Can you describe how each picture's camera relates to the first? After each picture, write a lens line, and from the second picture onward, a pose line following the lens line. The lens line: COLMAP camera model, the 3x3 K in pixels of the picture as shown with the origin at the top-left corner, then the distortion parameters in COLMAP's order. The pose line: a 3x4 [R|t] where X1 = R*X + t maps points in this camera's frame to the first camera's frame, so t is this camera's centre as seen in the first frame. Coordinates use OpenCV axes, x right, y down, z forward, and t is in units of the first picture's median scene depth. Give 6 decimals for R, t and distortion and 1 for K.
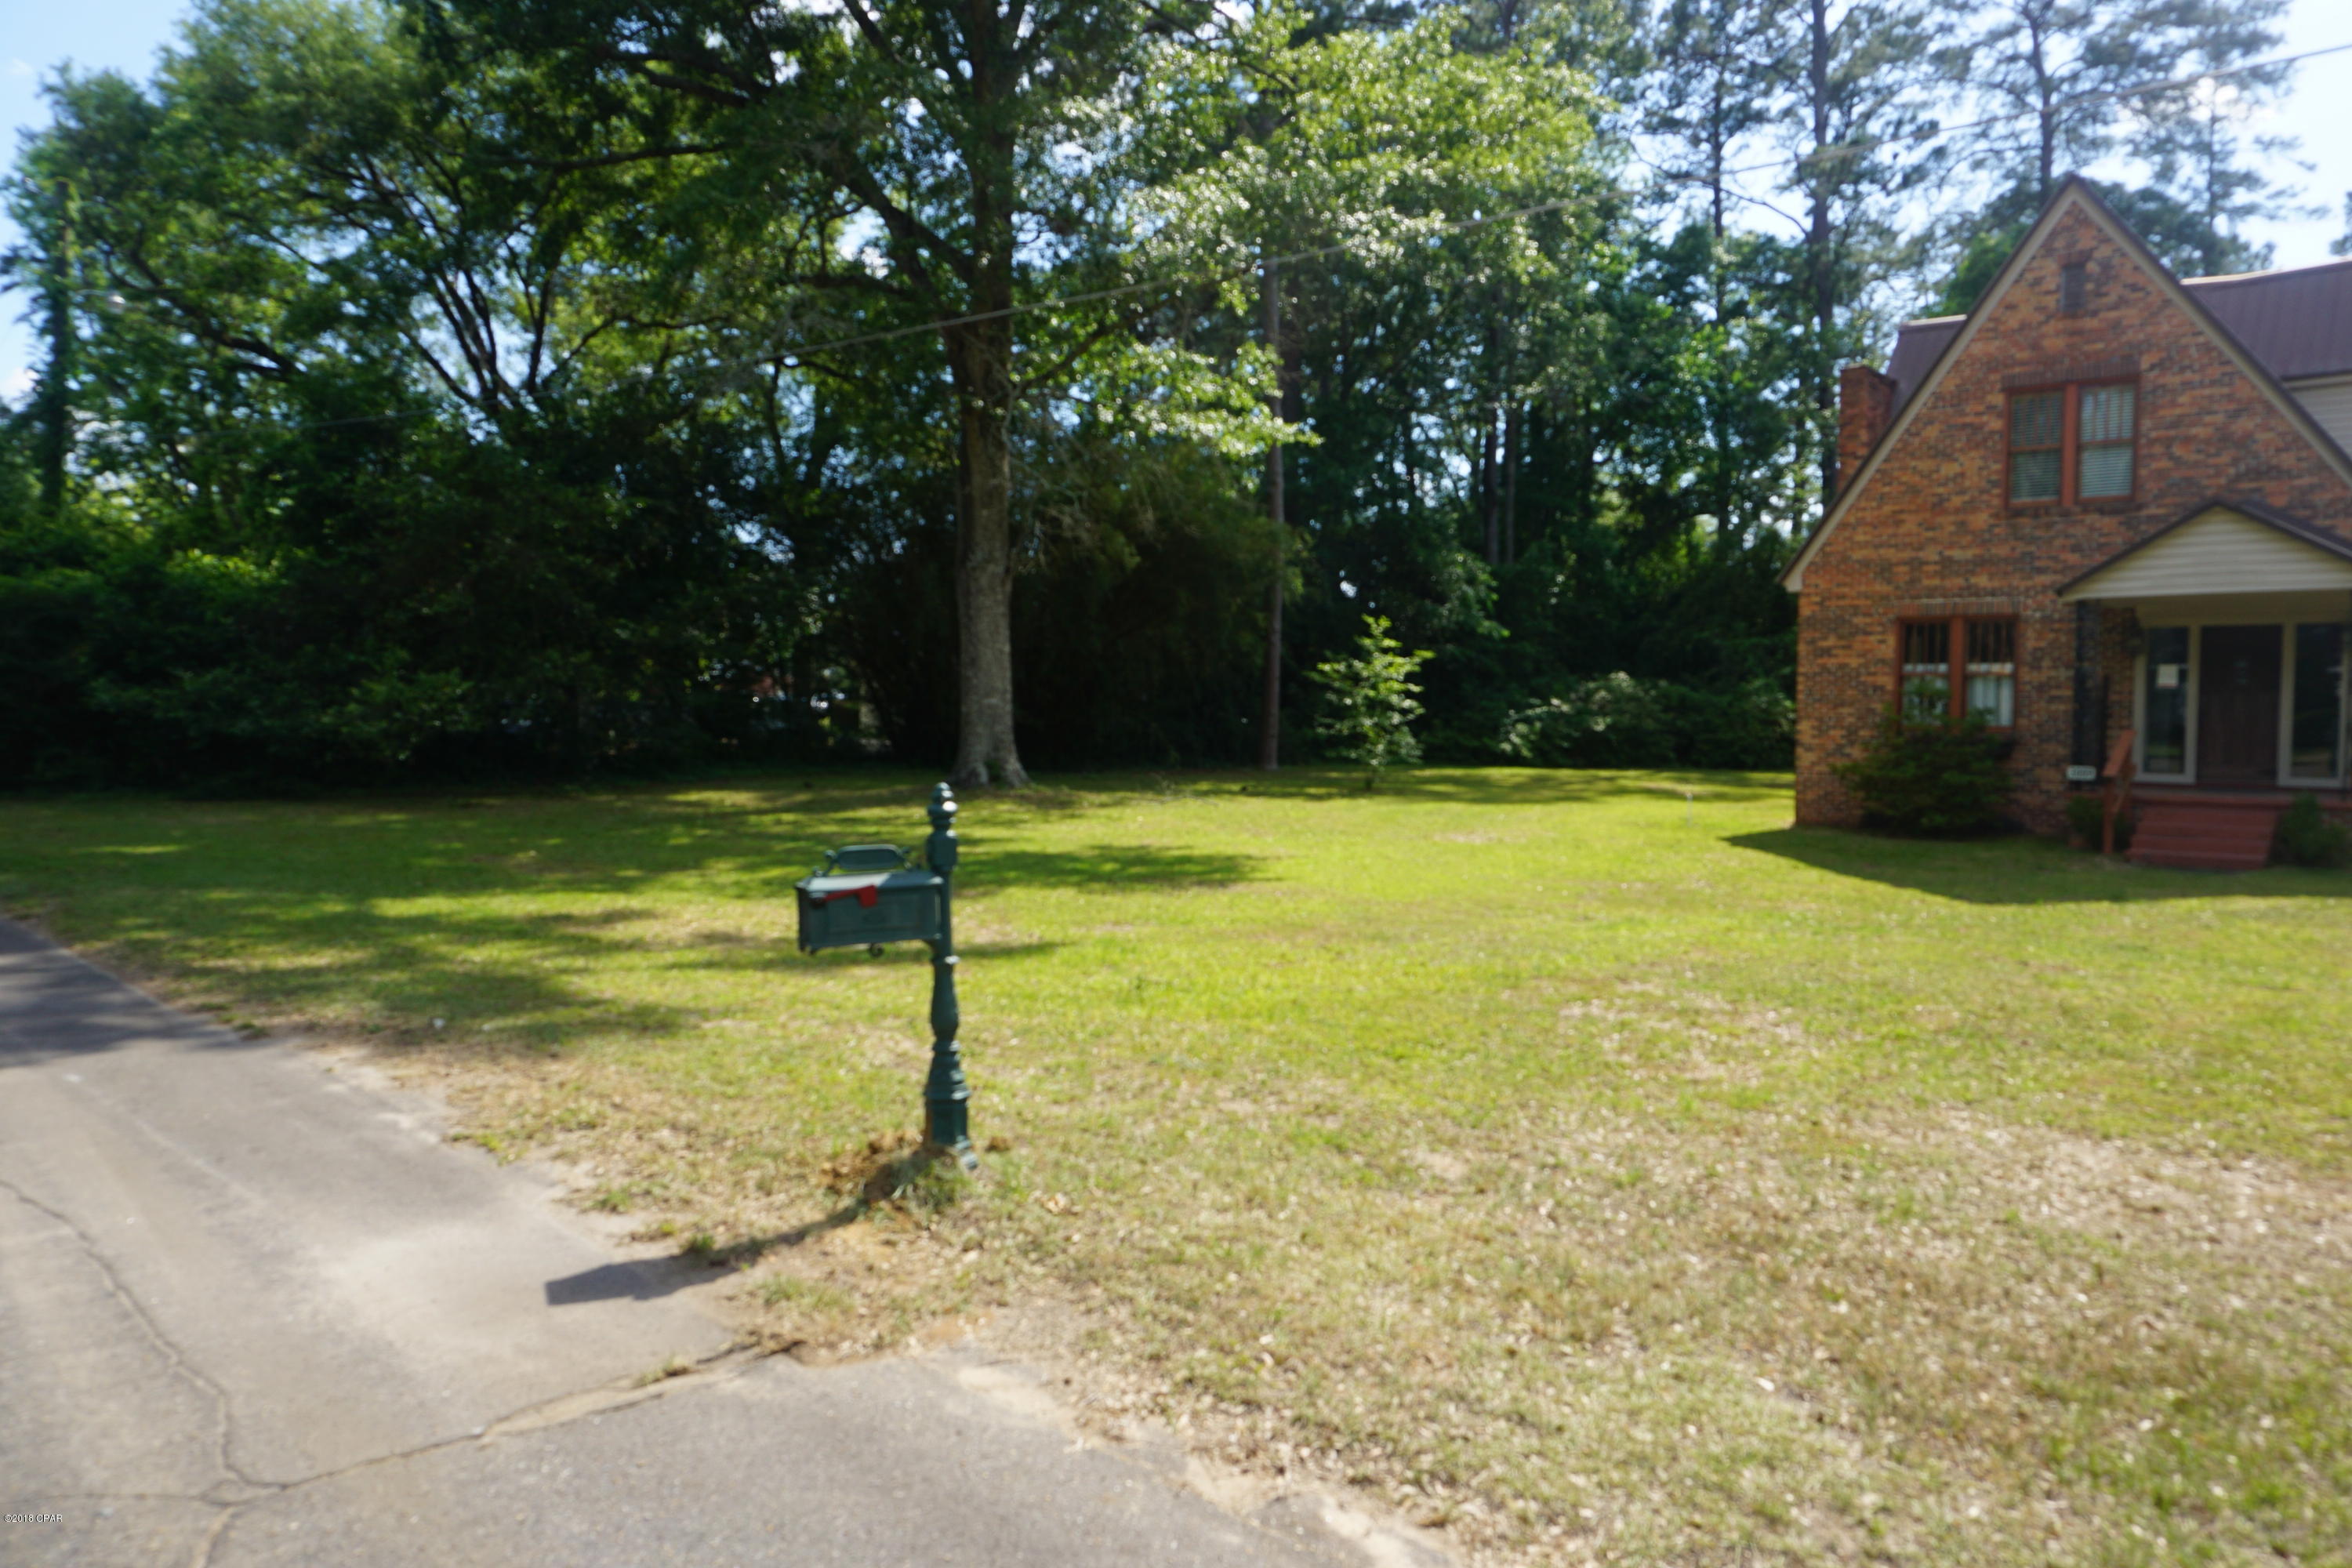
lens RADIAL K [[1582.0, 0, 1176.0], [0, 1582.0, 784.0], [0, 0, 1]] dist [-0.055466, 0.049423]
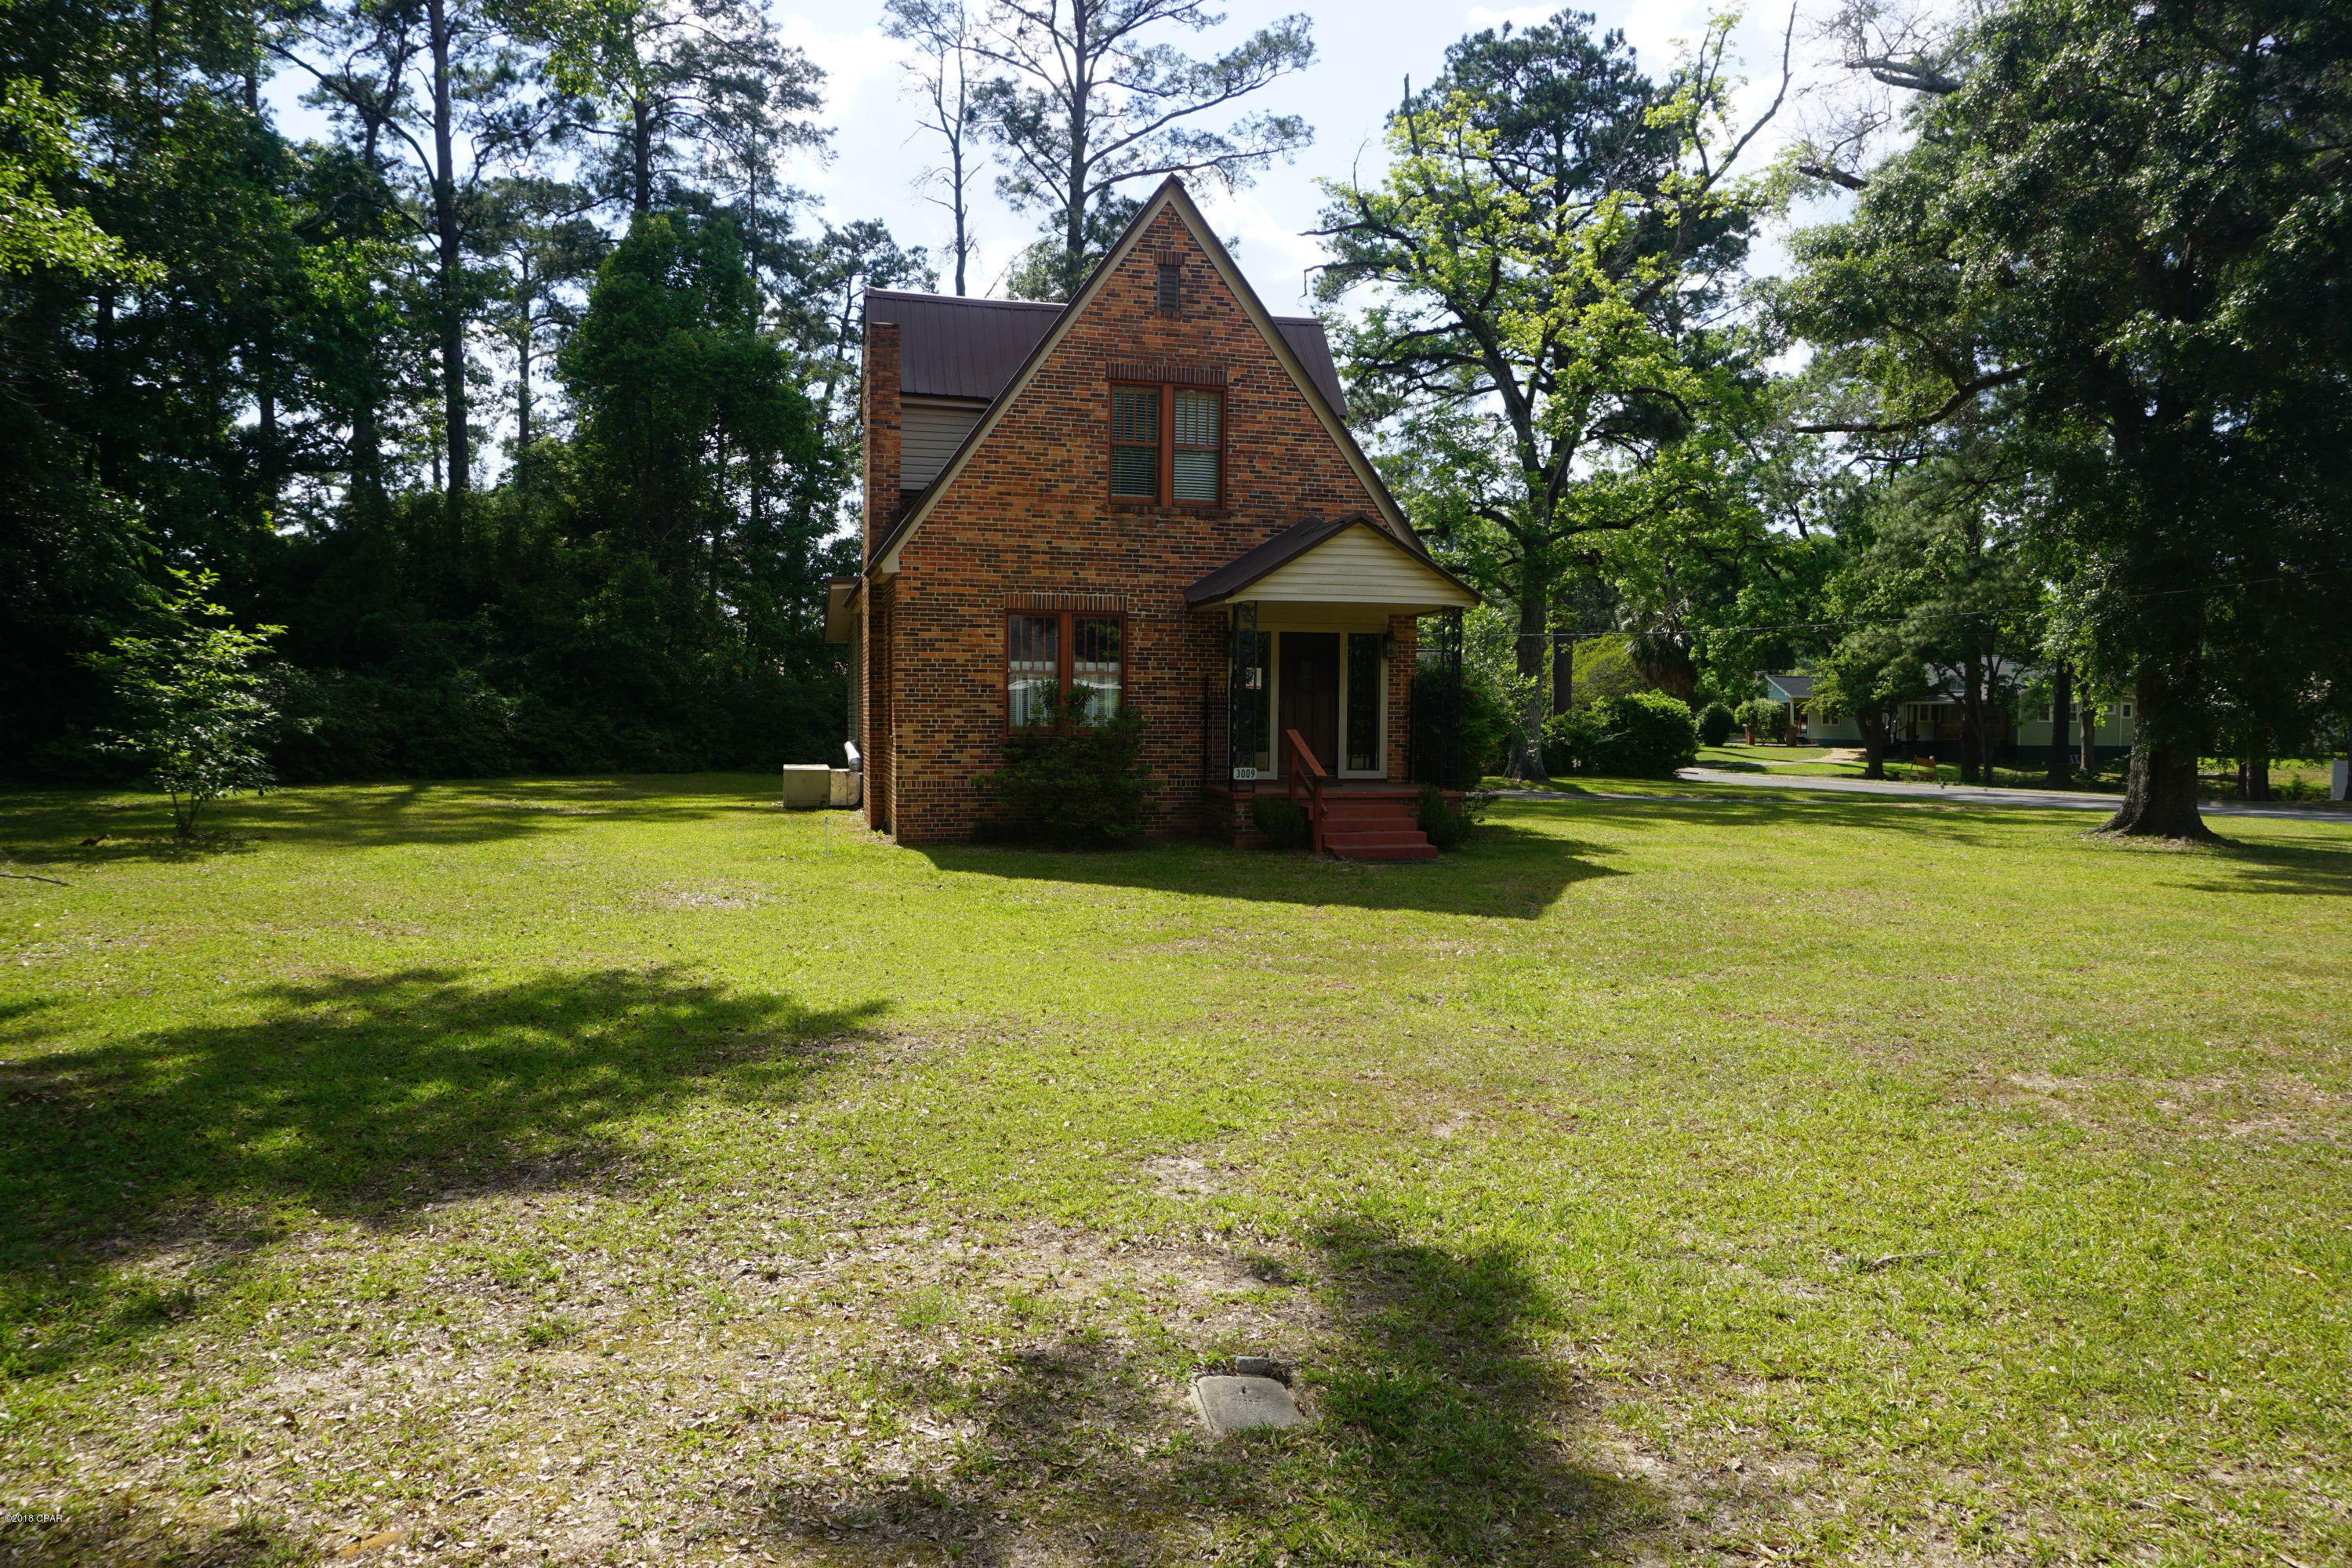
lens RADIAL K [[1582.0, 0, 1176.0], [0, 1582.0, 784.0], [0, 0, 1]] dist [-0.055466, 0.049423]
pose [[0.541468, -0.043726, 0.839583, -0.197212], [0.038454, 0.998889, 0.027223, -0.019552], [-0.839841, 0.017545, 0.542548, 0.315175]]
